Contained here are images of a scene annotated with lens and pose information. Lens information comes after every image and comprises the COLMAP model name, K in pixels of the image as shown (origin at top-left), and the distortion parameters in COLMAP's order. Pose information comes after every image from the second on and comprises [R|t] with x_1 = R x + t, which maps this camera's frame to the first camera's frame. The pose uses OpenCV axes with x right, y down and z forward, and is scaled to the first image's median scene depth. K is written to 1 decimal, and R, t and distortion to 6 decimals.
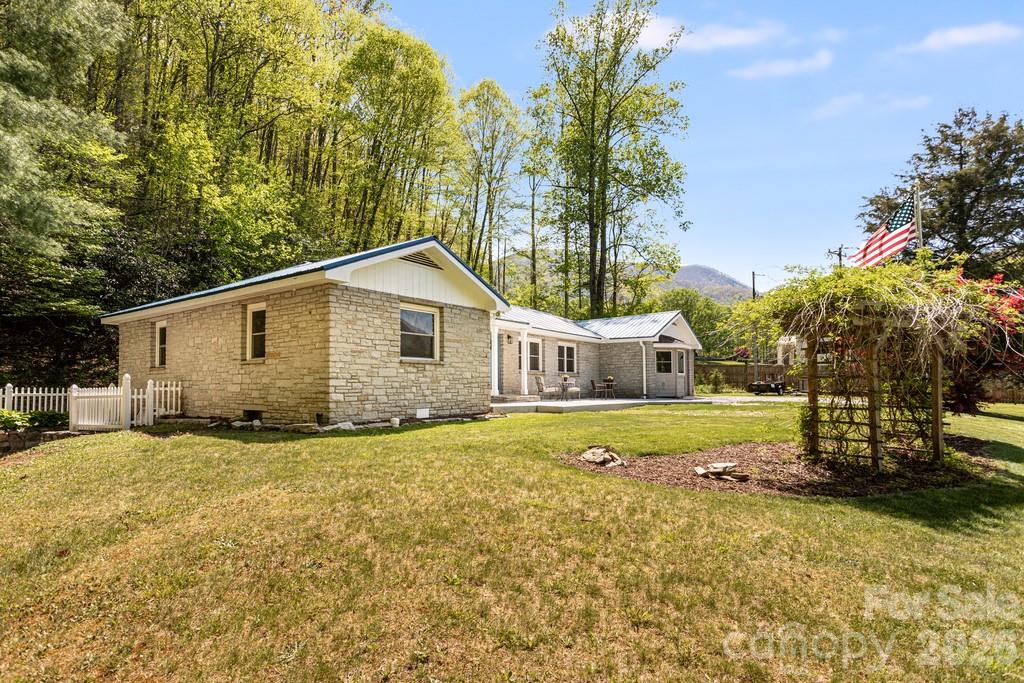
lens RADIAL K [[609.6, 0, 510.9], [0, 609.6, 341.2], [0, 0, 1]] dist [-0.001494, -0.000083]
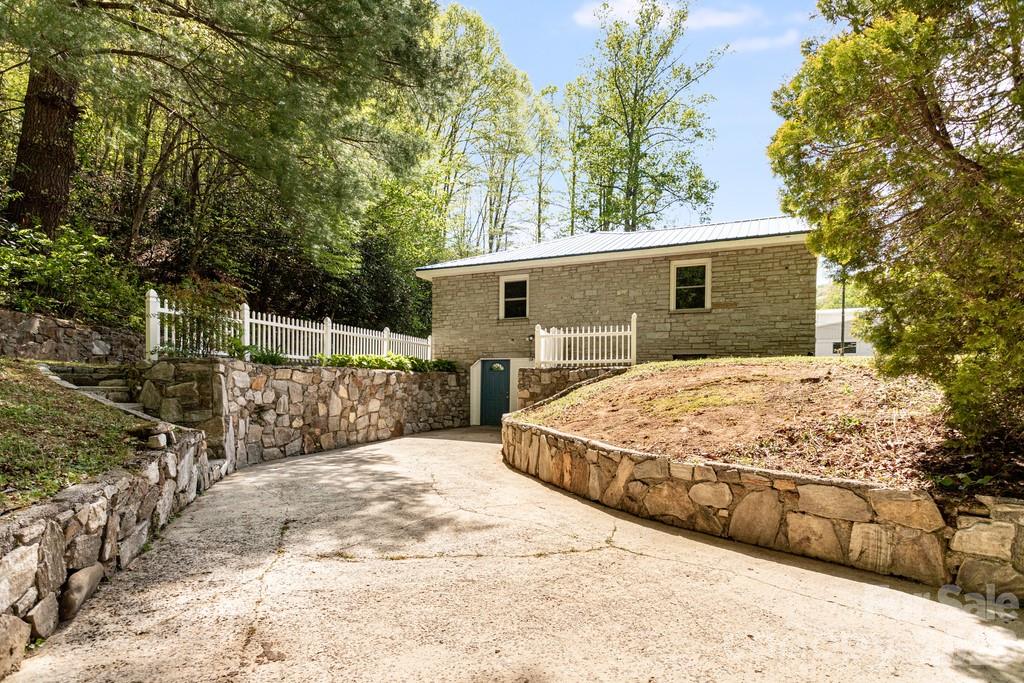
lens RADIAL K [[557.8, 0, 512.1], [0, 557.8, 347.5], [0, 0, 1]] dist [0.001069, 0.000040]
pose [[0.971385, 0.025148, 0.236176, -0.985268], [-0.029718, 0.999433, 0.015810, 0.094149], [-0.235644, -0.022376, 0.971582, 0.076353]]
